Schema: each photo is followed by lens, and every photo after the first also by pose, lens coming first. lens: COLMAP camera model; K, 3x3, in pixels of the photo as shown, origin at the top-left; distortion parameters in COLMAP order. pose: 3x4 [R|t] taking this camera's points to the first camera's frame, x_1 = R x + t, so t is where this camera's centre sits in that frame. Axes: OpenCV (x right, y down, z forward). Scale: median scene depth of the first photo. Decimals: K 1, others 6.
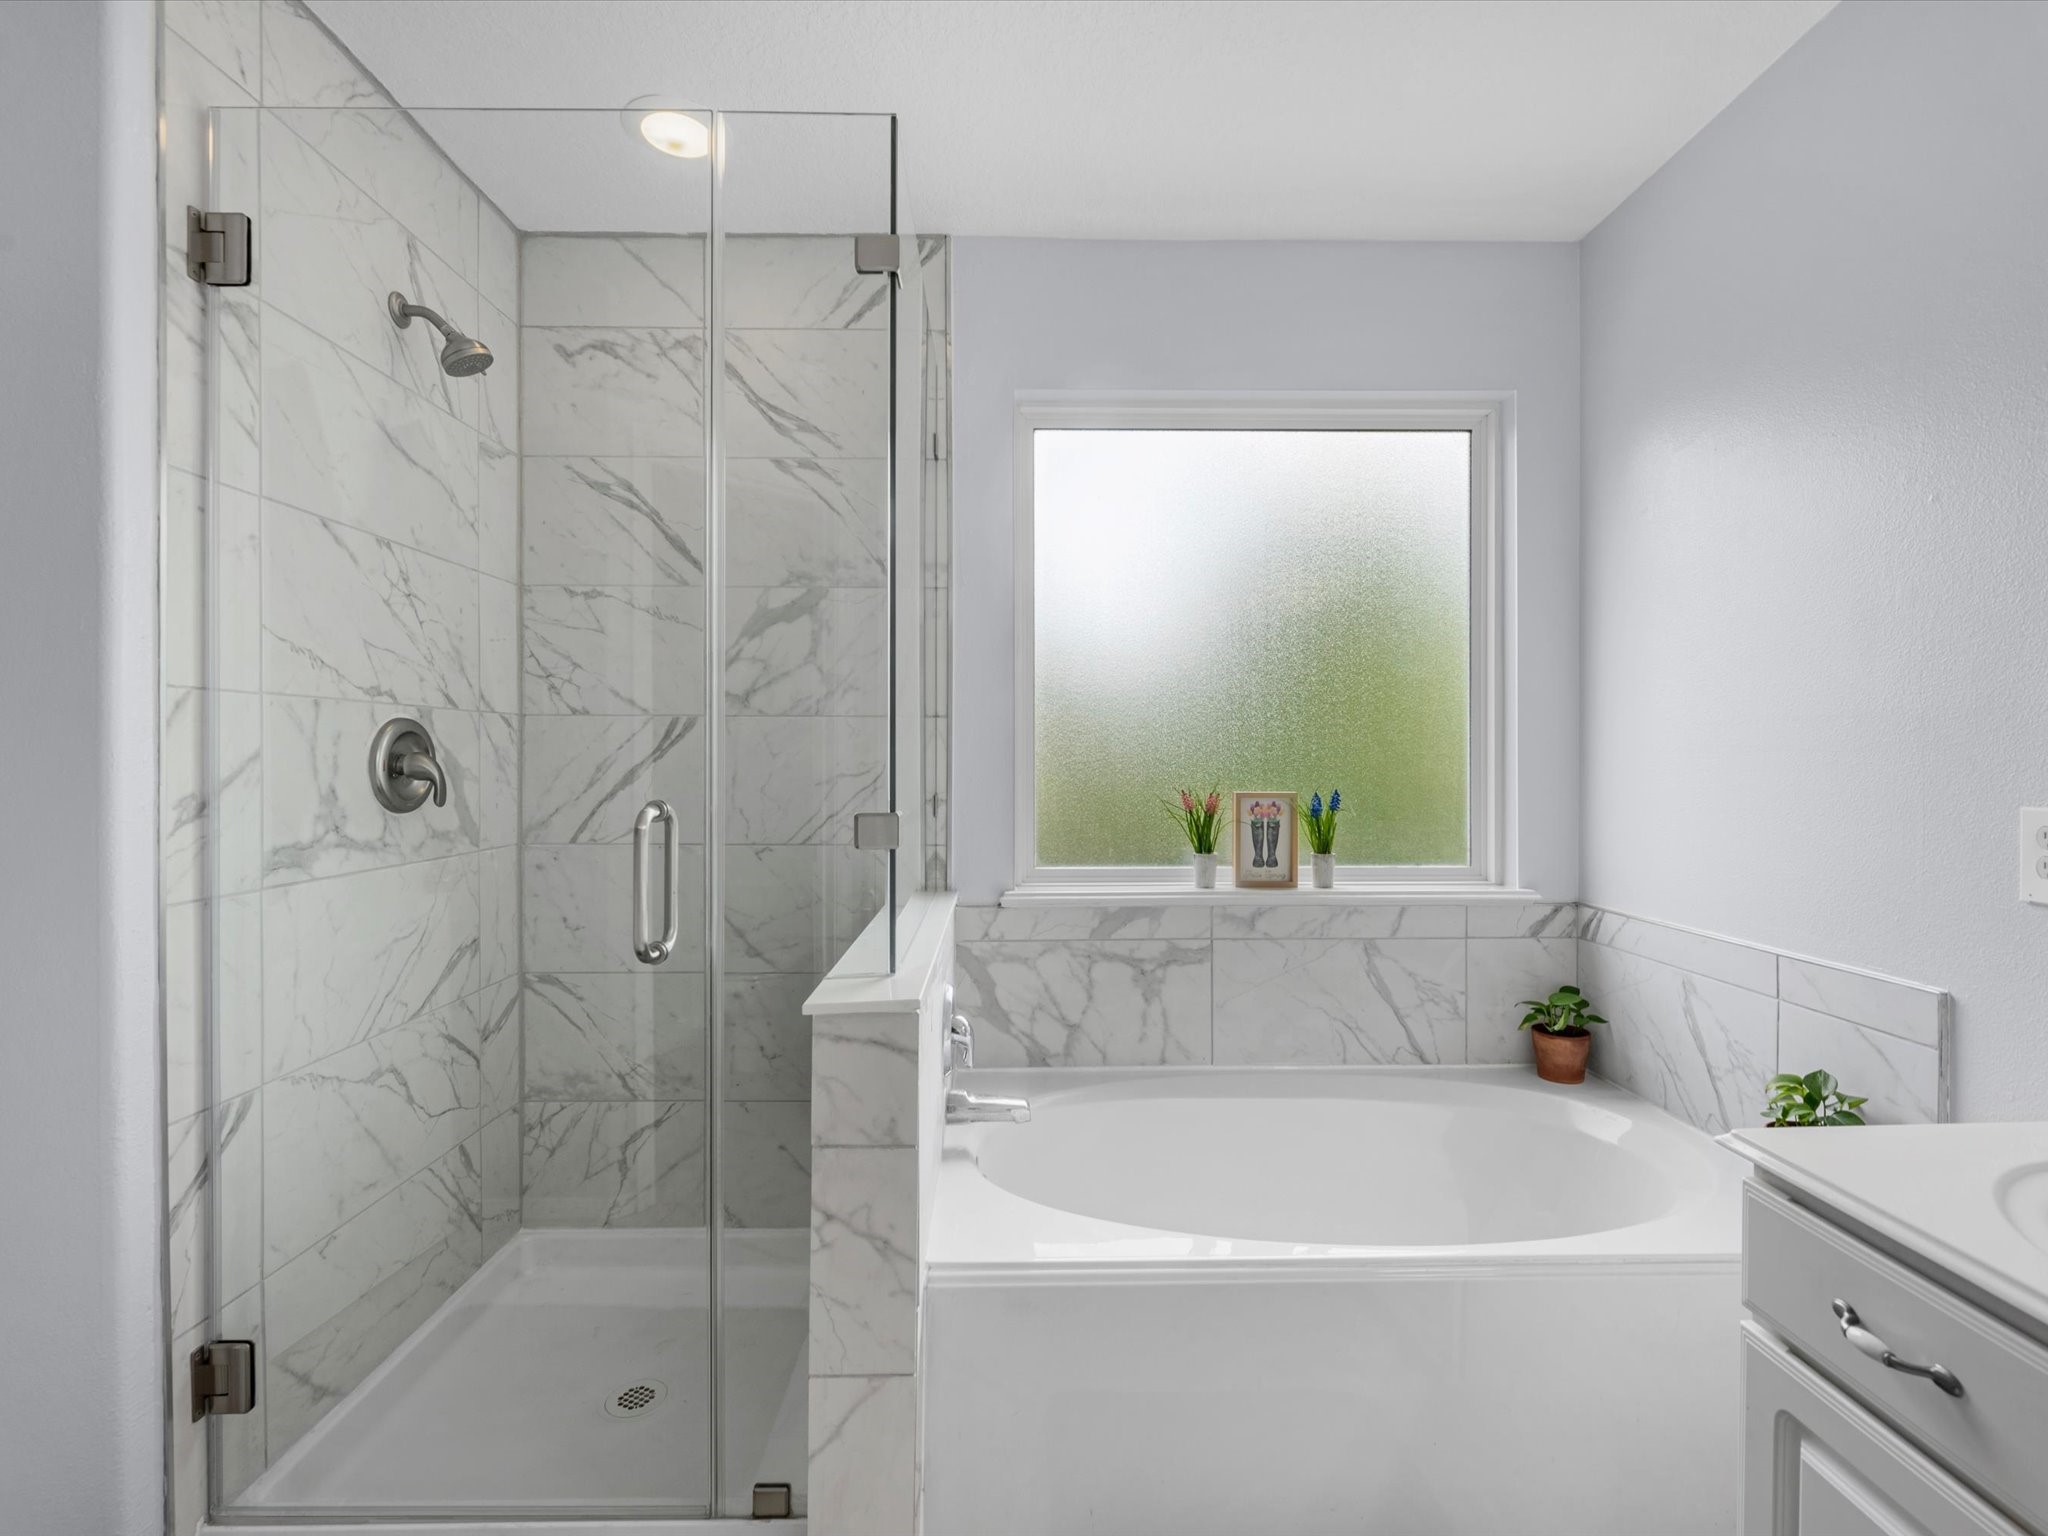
lens RADIAL K [[944.2, 0, 1024.0], [0, 944.2, 768.0], [0, 0, 1]] dist [-0.003011, -0.000328]
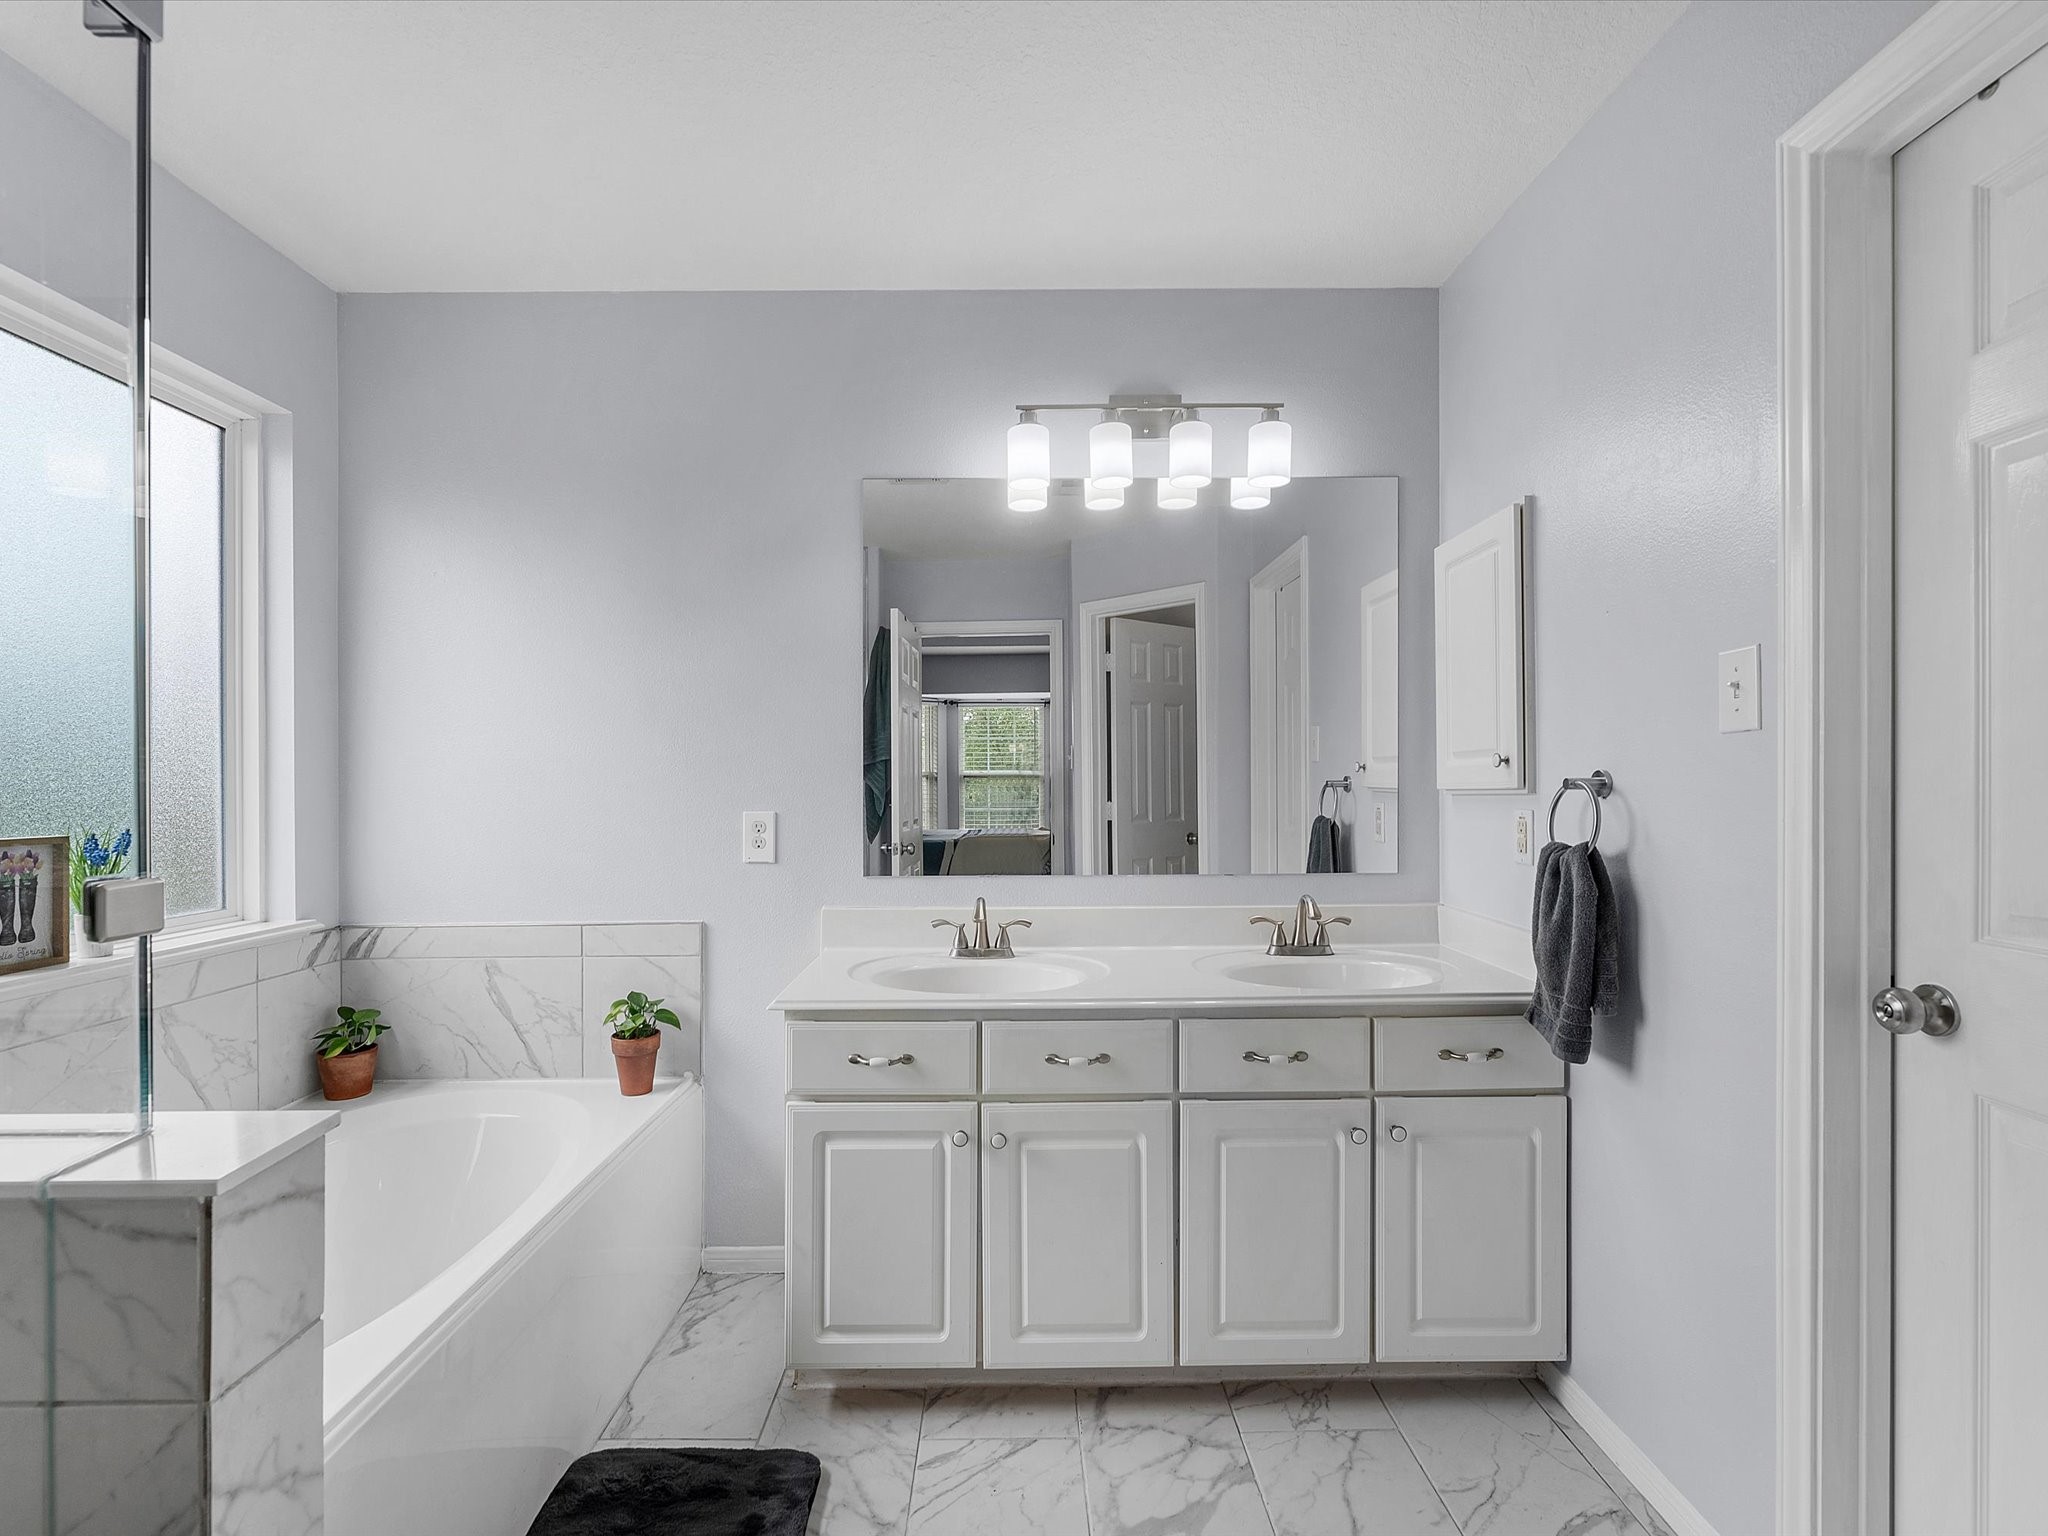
lens RADIAL K [[953.3, 0, 1025.6], [0, 953.3, 788.4], [0, 0, 1]] dist [-0.002071, 0.000157]
pose [[0.009541, -0.007851, 0.999924, -0.458964], [0.014239, 0.999869, 0.007715, -0.006660], [-0.999853, 0.014164, 0.009651, 0.232376]]
